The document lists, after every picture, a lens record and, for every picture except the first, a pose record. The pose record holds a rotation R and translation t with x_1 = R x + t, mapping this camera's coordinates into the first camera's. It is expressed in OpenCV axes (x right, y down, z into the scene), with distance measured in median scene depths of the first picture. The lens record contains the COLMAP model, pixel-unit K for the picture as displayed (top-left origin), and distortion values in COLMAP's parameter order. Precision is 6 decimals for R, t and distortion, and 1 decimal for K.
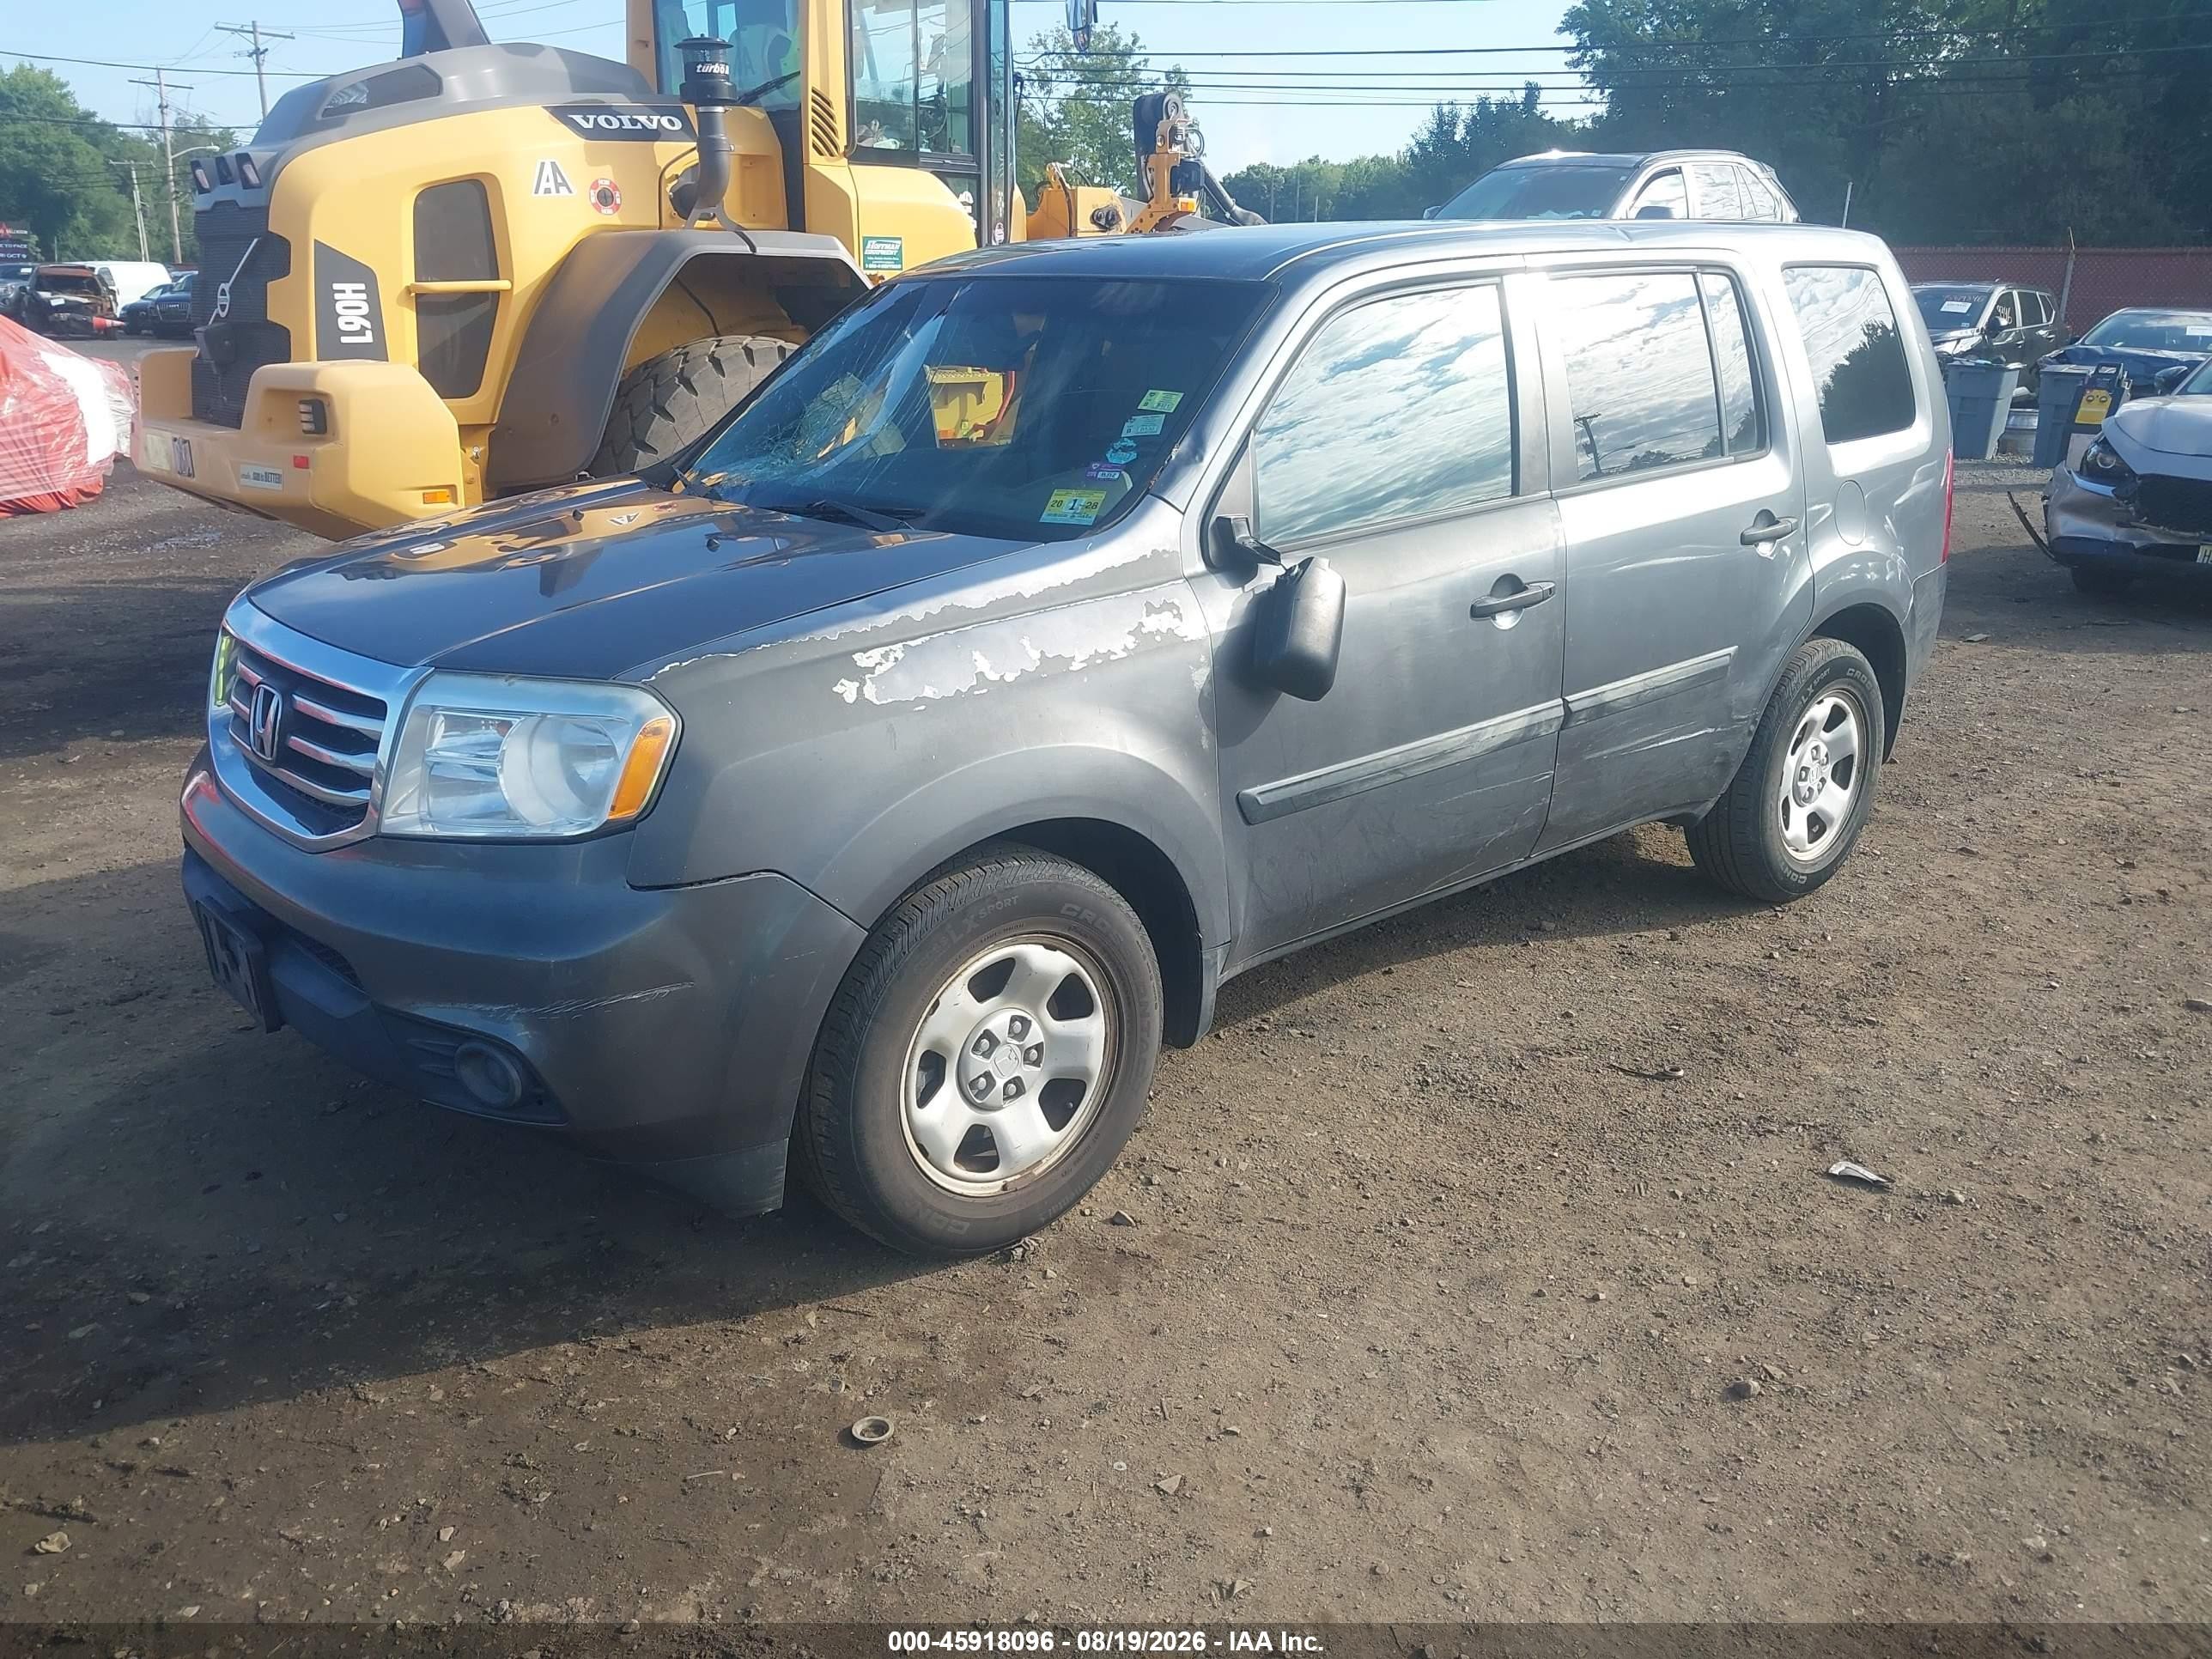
lens RADIAL K [[1739.2, 0, 1104.3], [0, 1739.2, 807.8], [0, 0, 1]] dist [0.009589, -0.014165]
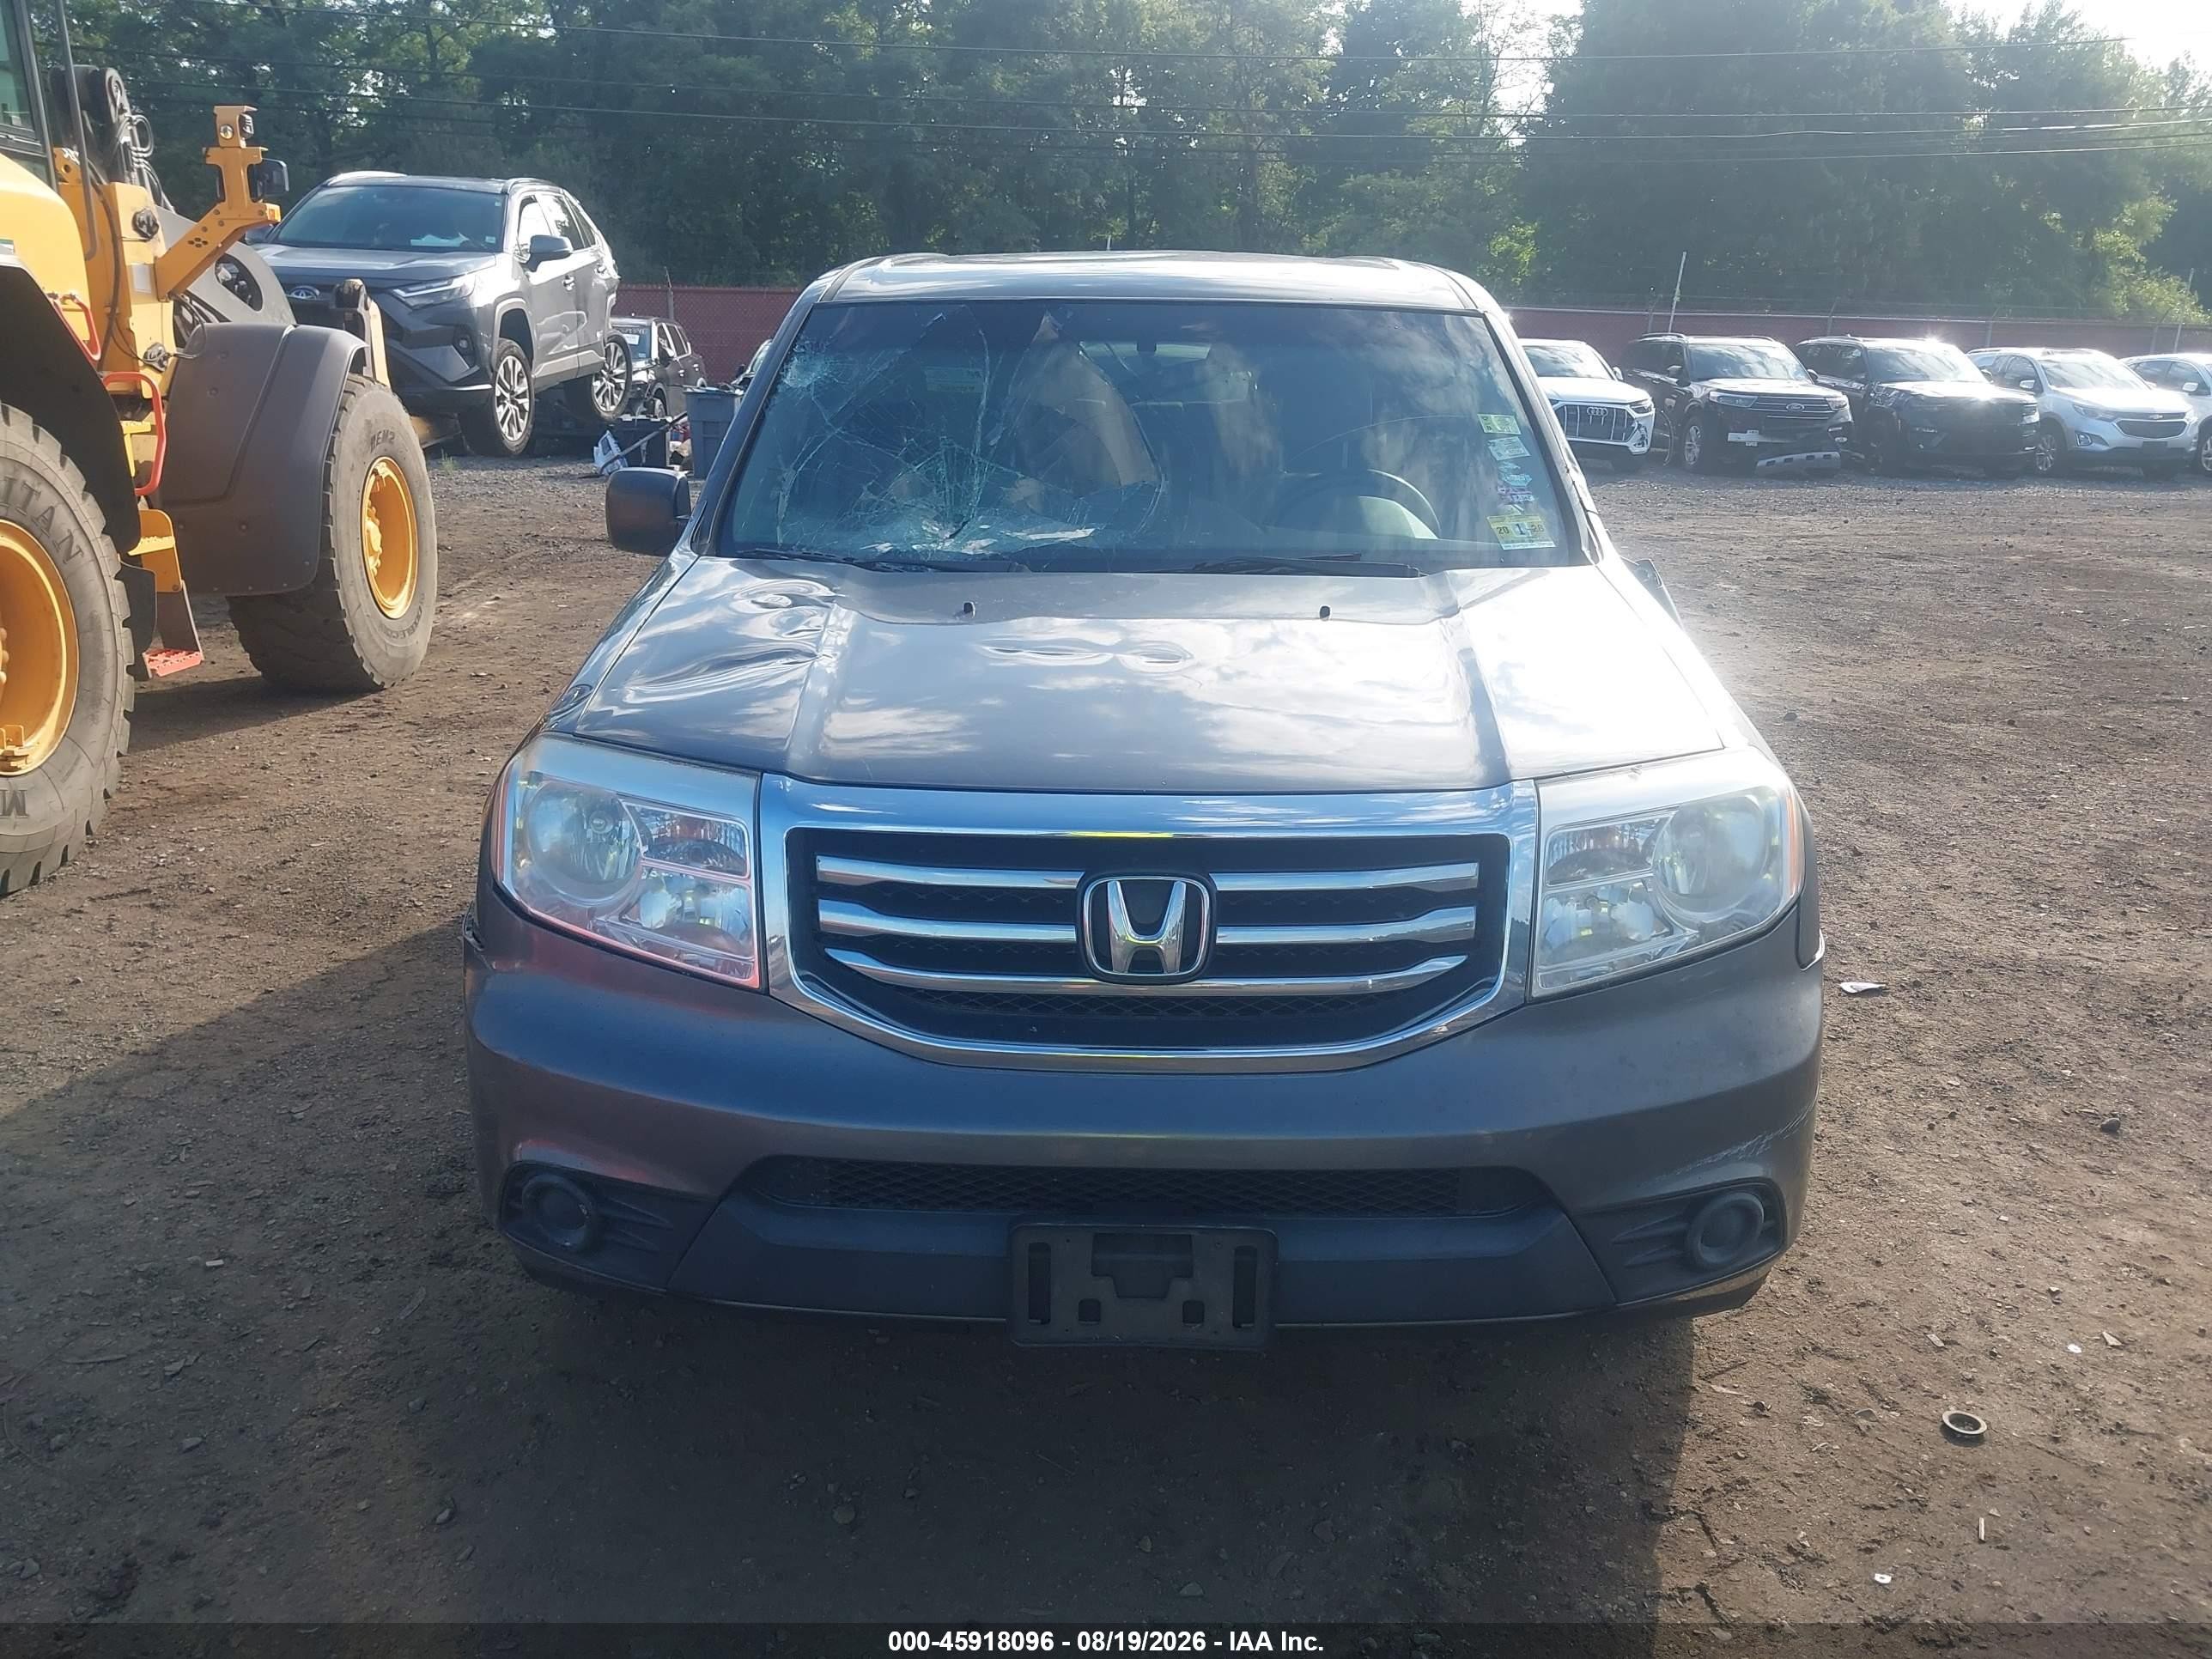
lens RADIAL K [[1739.2, 0, 1106.7], [0, 1739.2, 824.8], [0, 0, 1]] dist [0.009589, -0.014165]
pose [[0.667424, -0.187896, 0.720583, -1.015627], [0.197413, 0.977667, 0.072083, -0.144569], [-0.718034, 0.094143, 0.689611, 0.548047]]
